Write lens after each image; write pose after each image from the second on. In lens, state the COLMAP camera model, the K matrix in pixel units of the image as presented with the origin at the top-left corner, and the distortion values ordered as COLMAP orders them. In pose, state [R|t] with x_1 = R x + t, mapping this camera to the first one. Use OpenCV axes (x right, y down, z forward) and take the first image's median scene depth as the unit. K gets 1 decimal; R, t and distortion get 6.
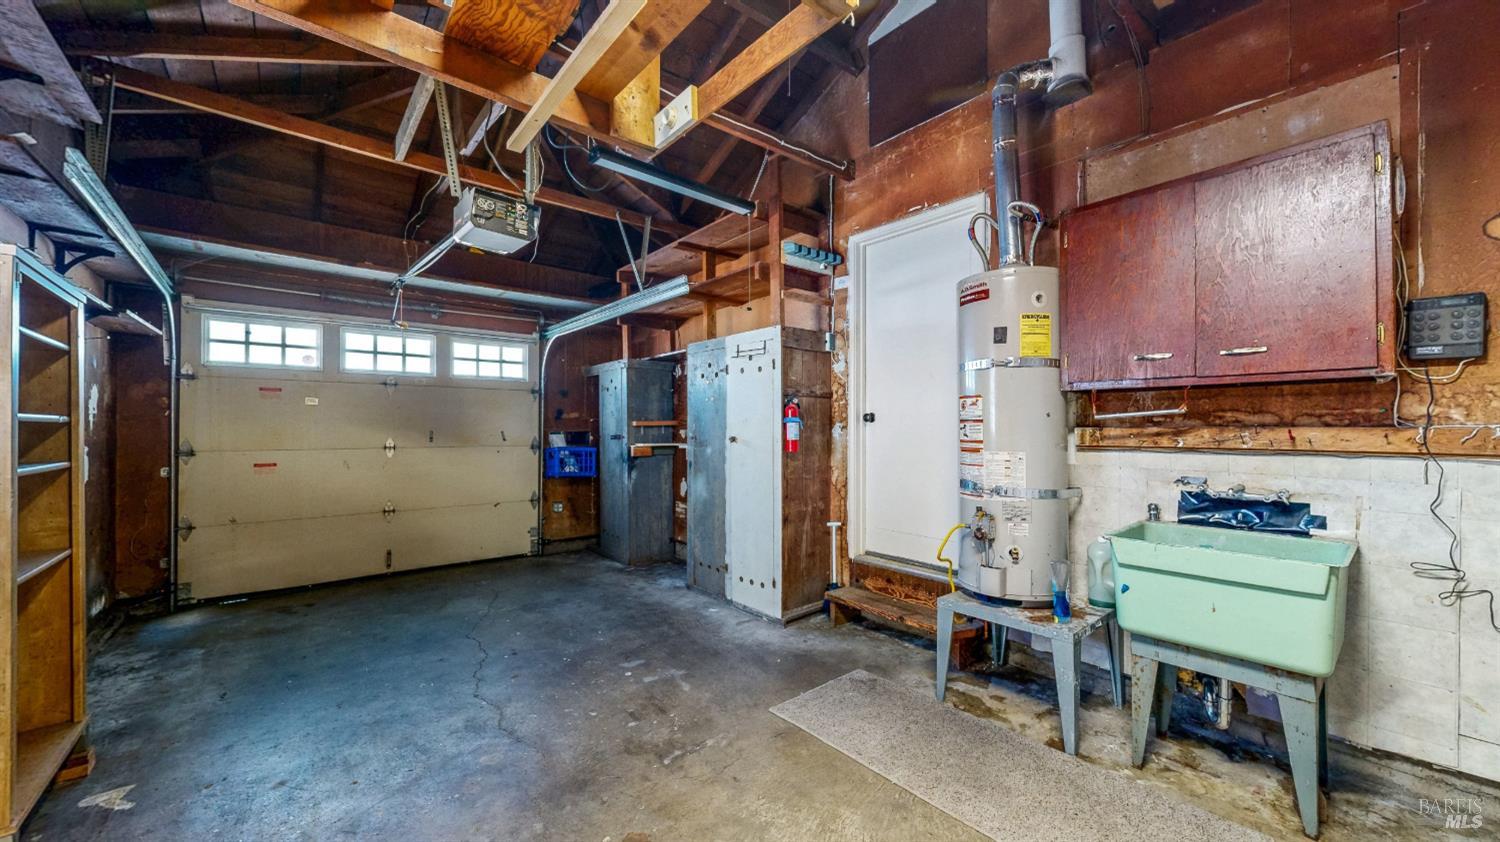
lens RADIAL K [[548.5, 0, 749.3], [0, 548.5, 423.1], [0, 0, 1]] dist [-0.001170, -0.000110]
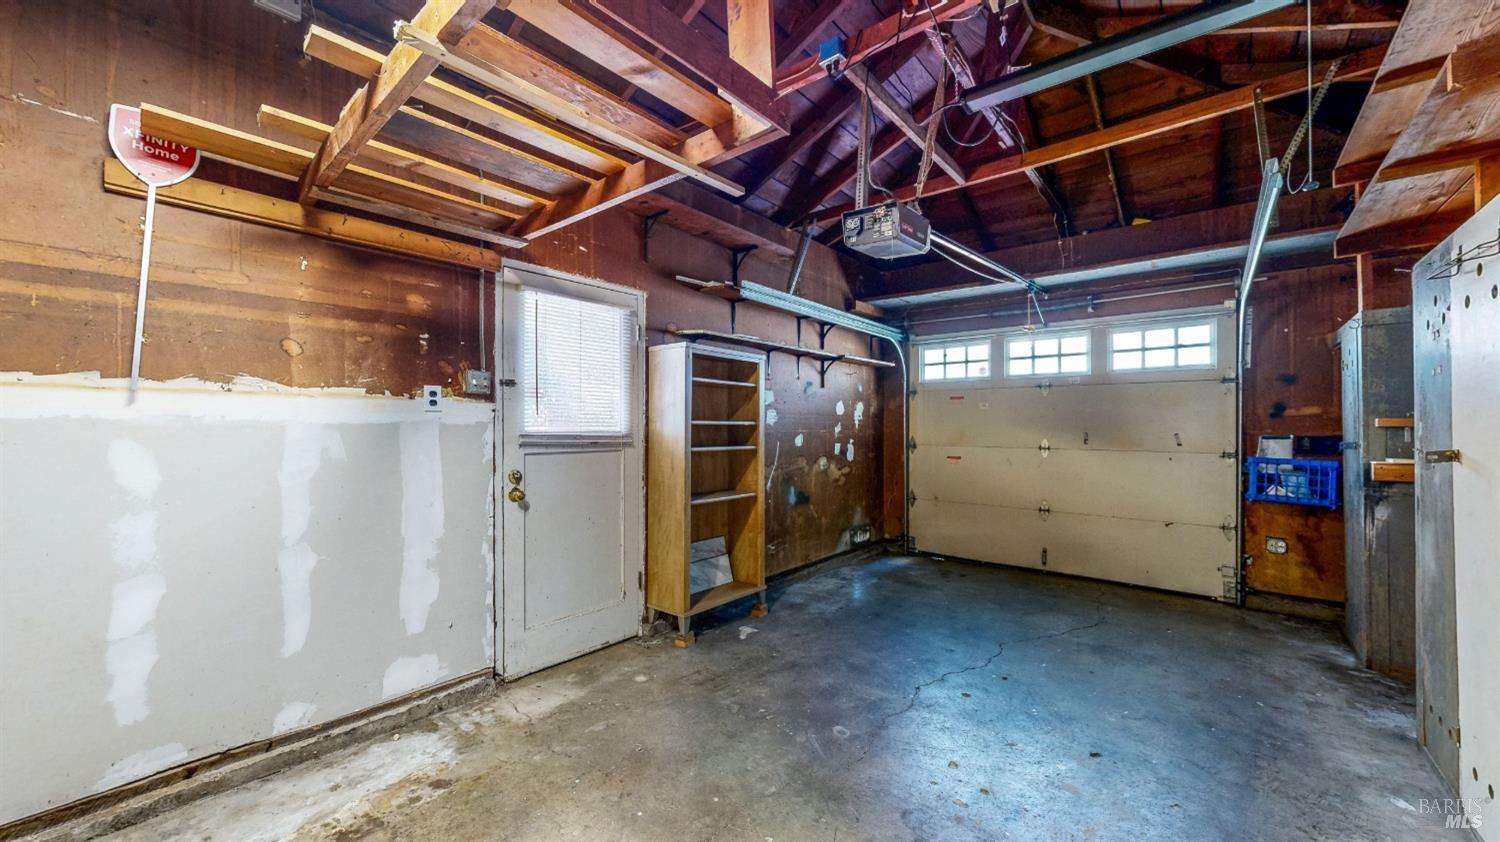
lens RADIAL K [[548.5, 0, 749.3], [0, 548.5, 423.1], [0, 0, 1]] dist [-0.001170, -0.000110]
pose [[0.170706, -0.005833, -0.985305, 0.300885], [0.005240, 0.999974, -0.005012, 0.000311], [0.985308, -0.004308, 0.170732, 0.327309]]
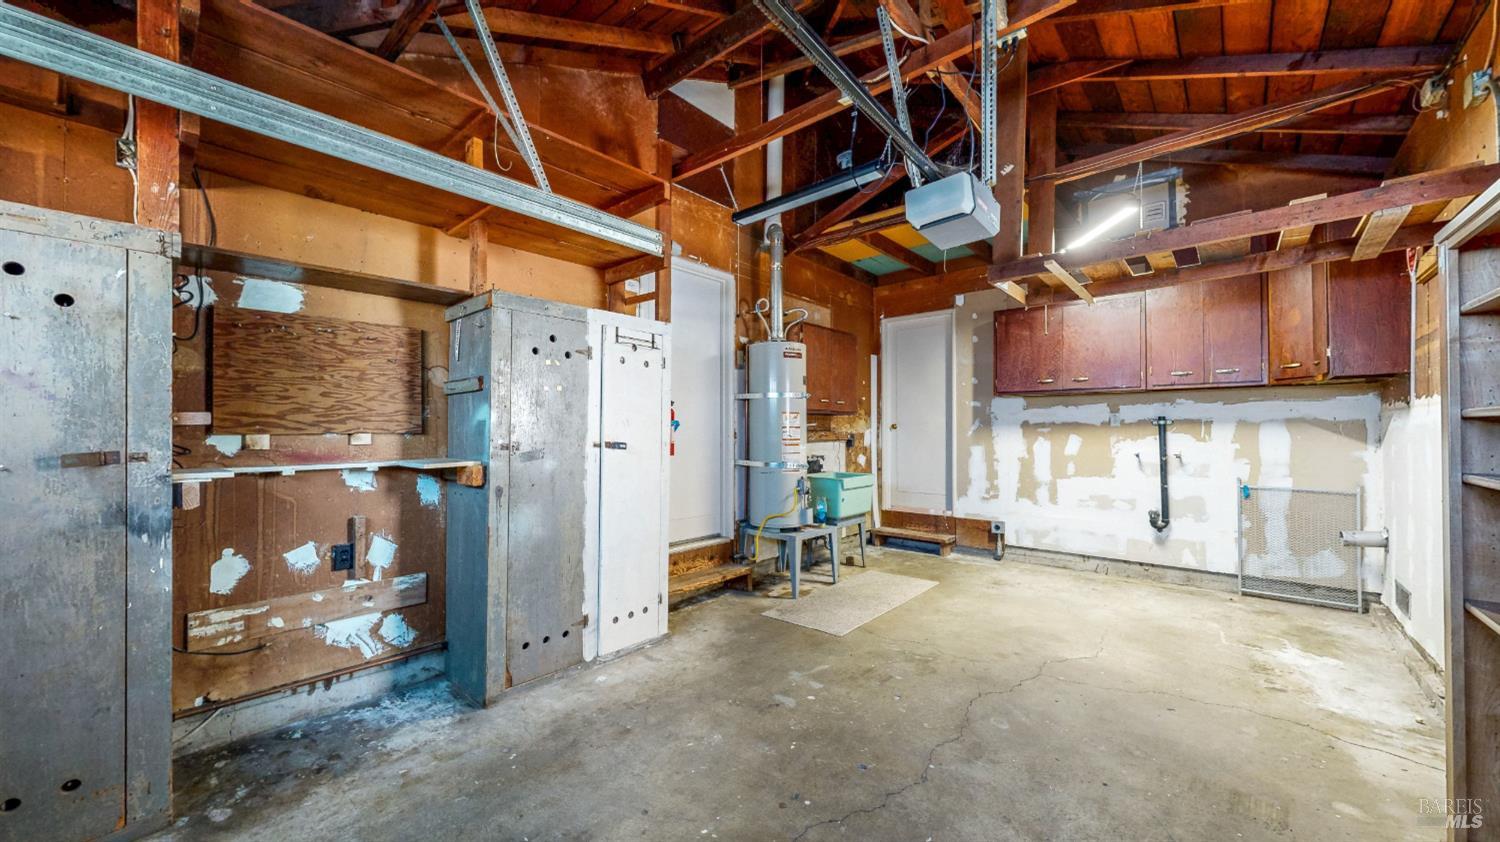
lens RADIAL K [[548.5, 0, 749.3], [0, 548.5, 423.1], [0, 0, 1]] dist [-0.001170, -0.000110]
pose [[-0.148360, 0.017309, 0.988782, -0.785304], [-0.006911, 0.999804, -0.018539, 0.010094], [-0.988909, -0.009584, -0.148211, 0.869162]]
